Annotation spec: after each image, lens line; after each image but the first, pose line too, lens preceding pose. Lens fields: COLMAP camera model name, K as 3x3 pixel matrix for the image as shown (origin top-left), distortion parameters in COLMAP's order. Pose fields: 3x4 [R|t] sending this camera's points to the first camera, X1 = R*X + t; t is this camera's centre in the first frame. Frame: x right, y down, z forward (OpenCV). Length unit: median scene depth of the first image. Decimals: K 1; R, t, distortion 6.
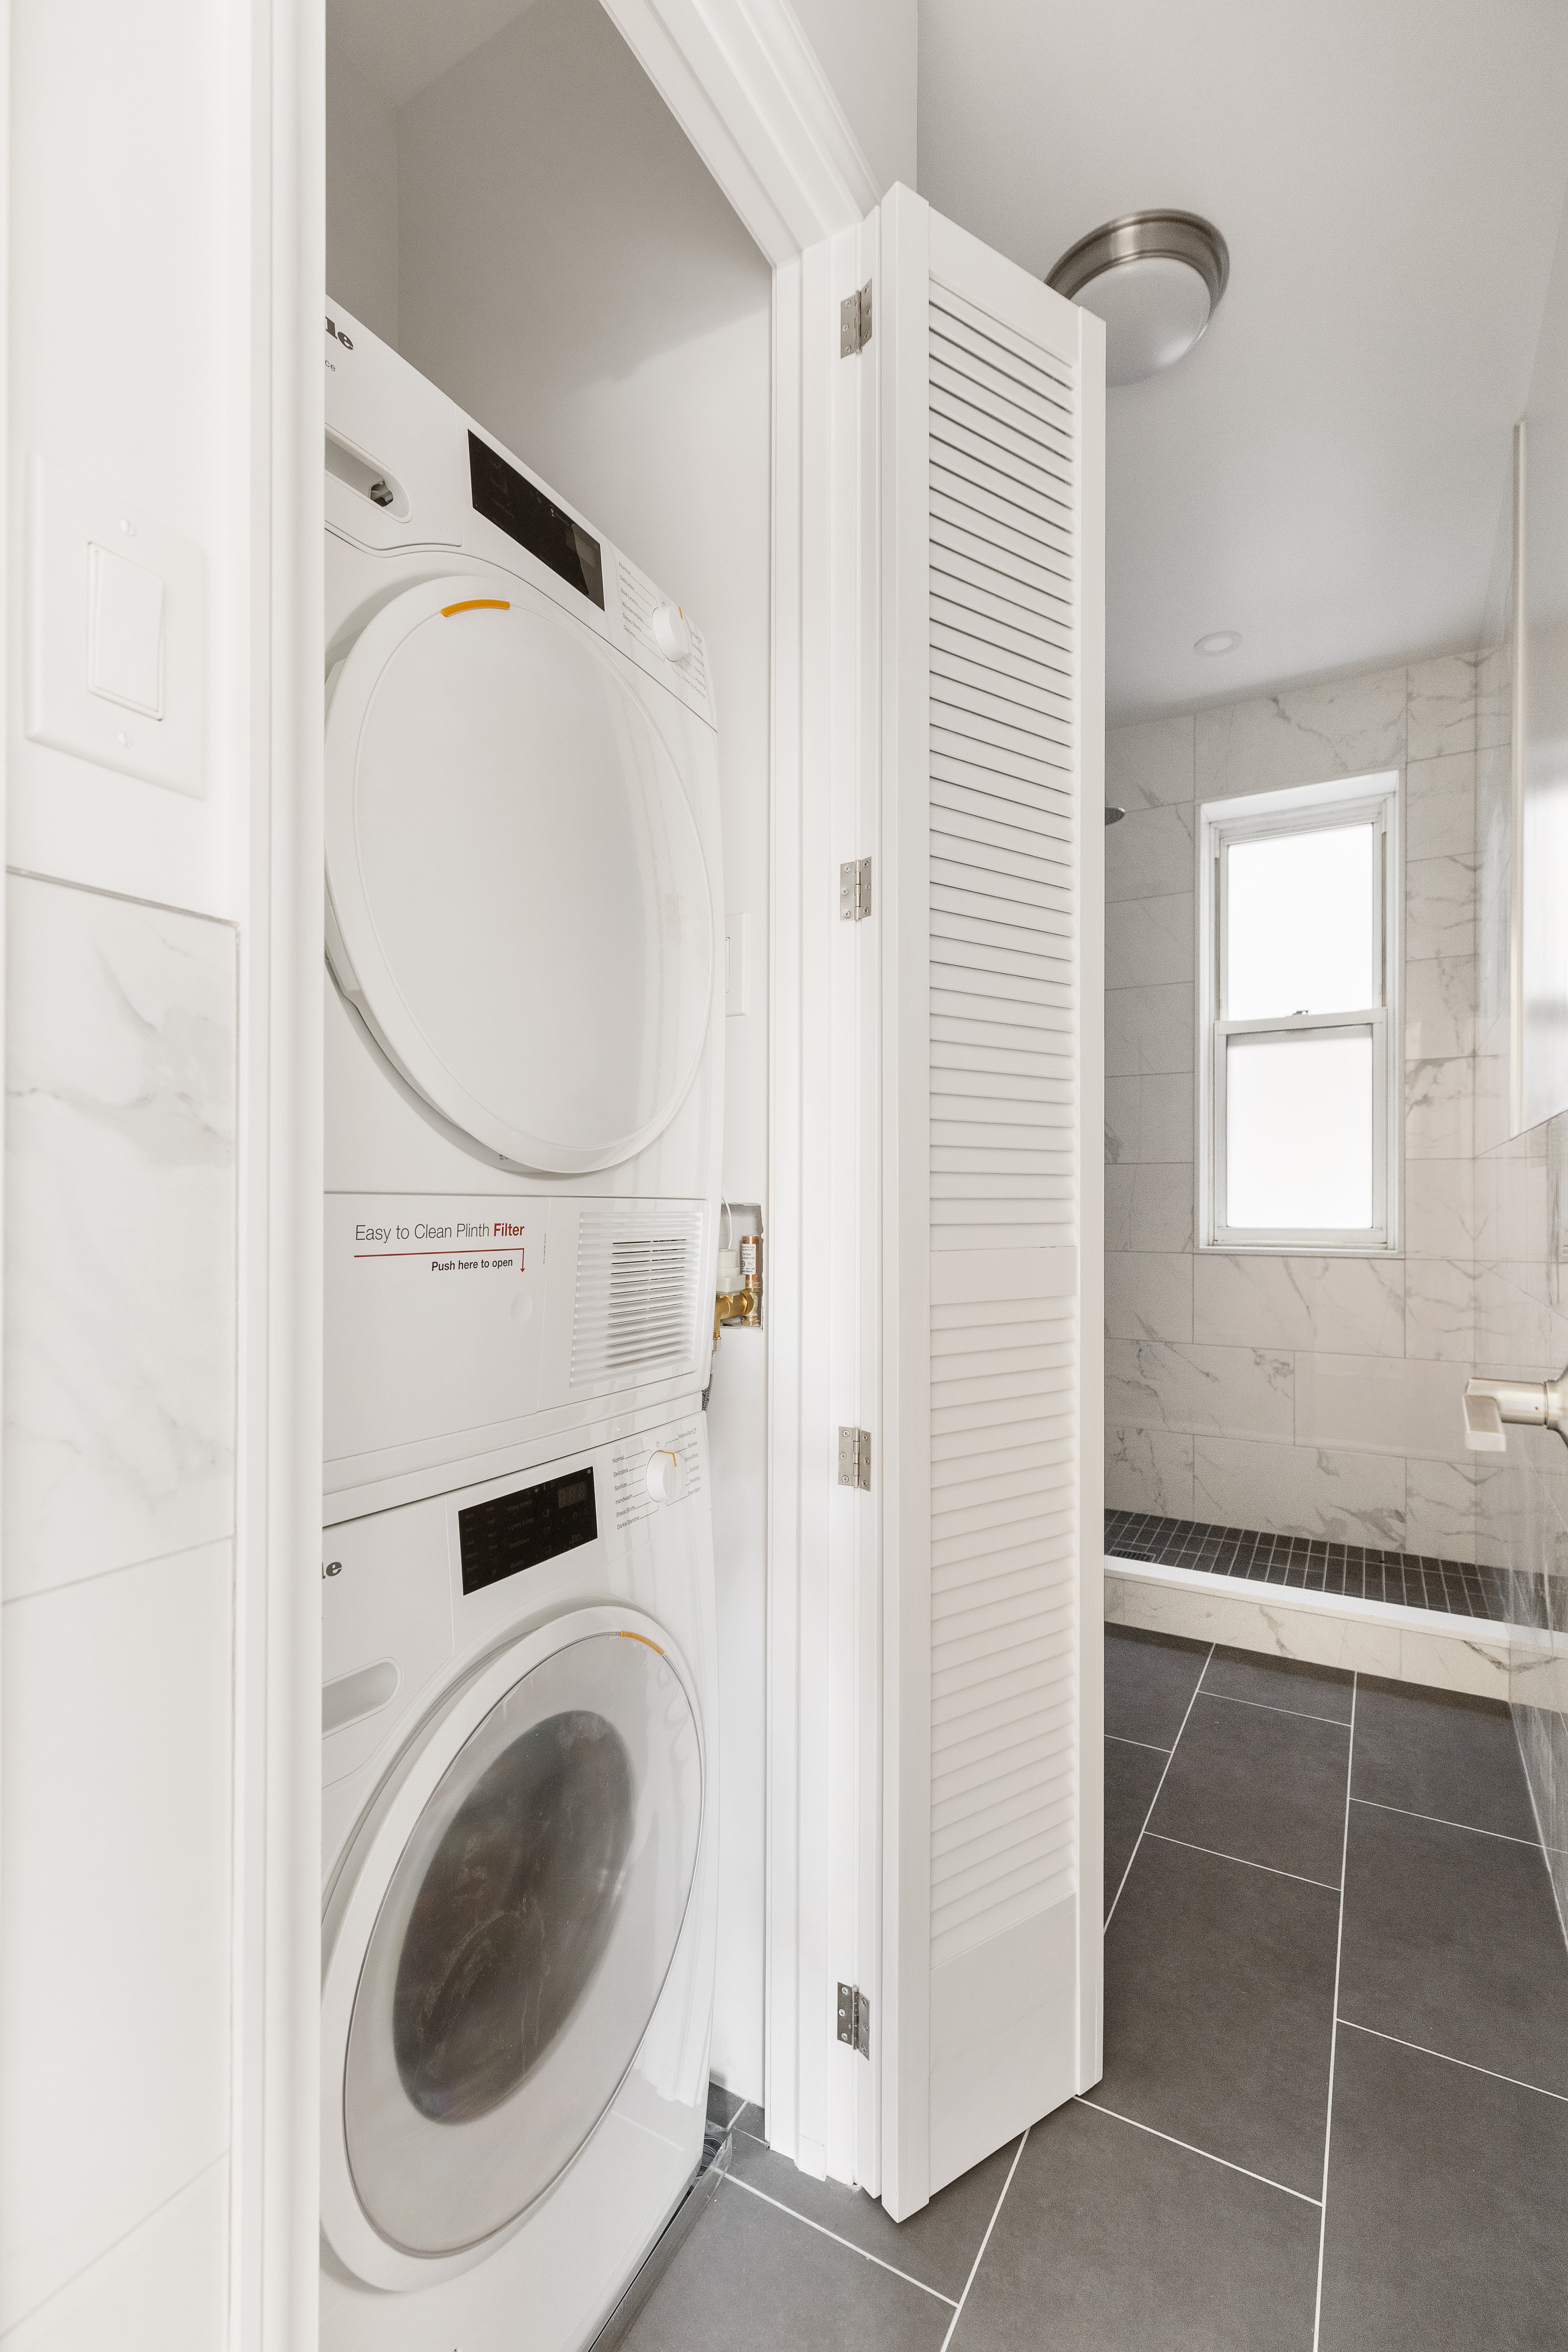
lens RADIAL K [[1061.5, 0, 772.8], [0, 1061.5, 1212.4], [0, 0, 1]] dist [0.003164, 0.000792]
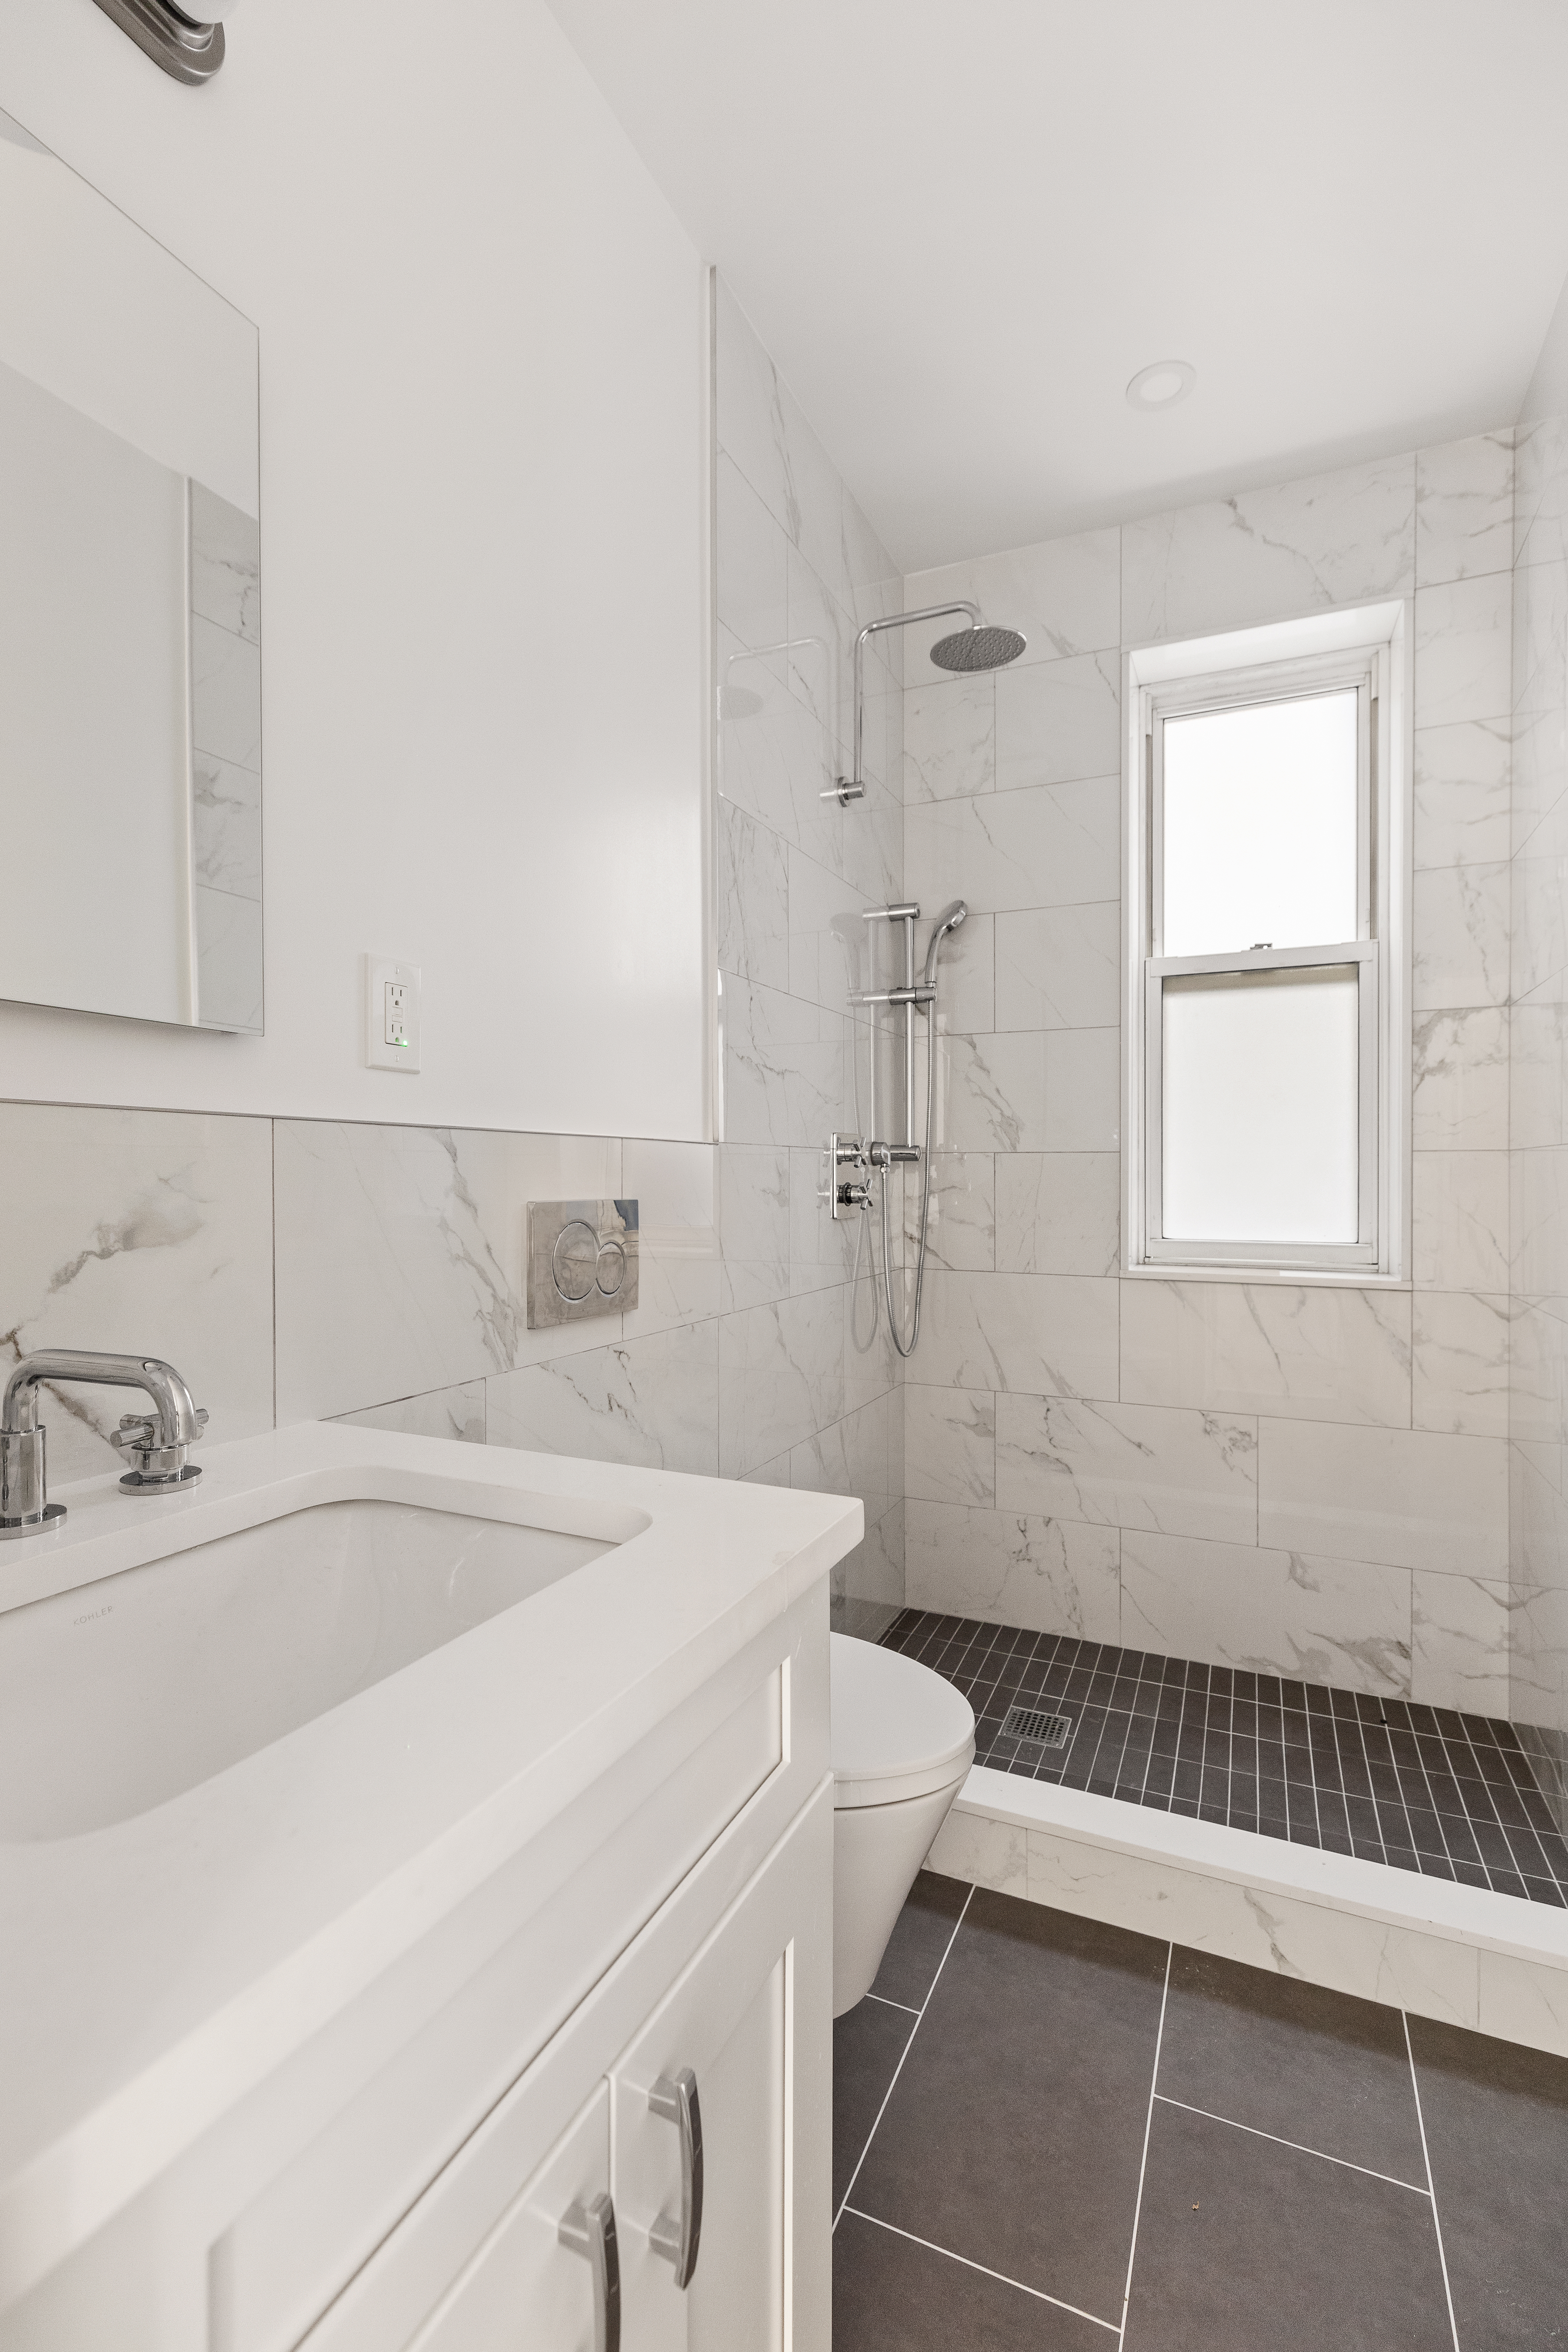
lens RADIAL K [[1061.5, 0, 780.2], [0, 1061.5, 1176.5], [0, 0, 1]] dist [0.003164, 0.000792]
pose [[0.995802, 0.000192, 0.091531, 0.106534], [0.000318, 0.999984, -0.005561, -0.027826], [-0.091531, 0.005567, 0.995787, 0.321964]]
